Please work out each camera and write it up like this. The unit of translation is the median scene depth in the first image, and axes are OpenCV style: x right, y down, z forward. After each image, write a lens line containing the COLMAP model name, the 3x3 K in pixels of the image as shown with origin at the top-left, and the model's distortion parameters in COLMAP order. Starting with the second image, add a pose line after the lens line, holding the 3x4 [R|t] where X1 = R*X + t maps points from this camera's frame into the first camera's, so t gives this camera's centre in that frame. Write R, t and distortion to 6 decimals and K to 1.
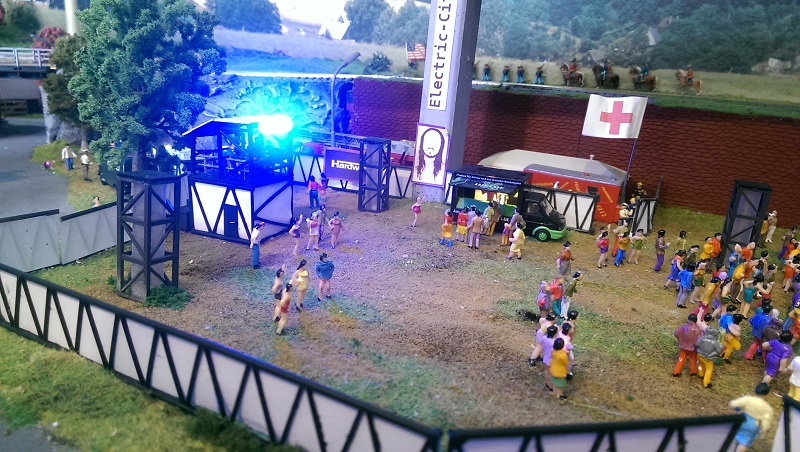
lens RADIAL K [[576.1, 0, 400.0], [0, 576.1, 226.0], [0, 0, 1]] dist [0.069132, -0.106774]
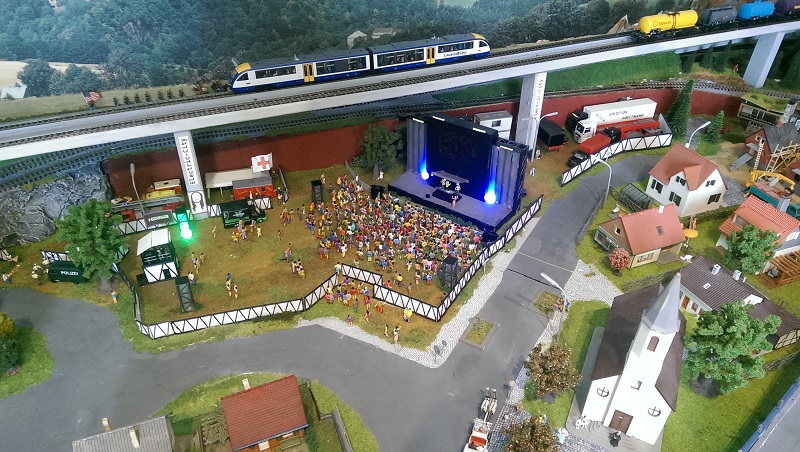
lens RADIAL K [[576.1, 0, 400.0], [0, 576.1, 226.0], [0, 0, 1]] dist [0.069132, -0.106774]
pose [[0.719968, -0.445590, 0.532067, -0.388333], [0.243277, 0.880053, 0.407827, -0.476412], [-0.649971, -0.164183, 0.742012, -0.766439]]
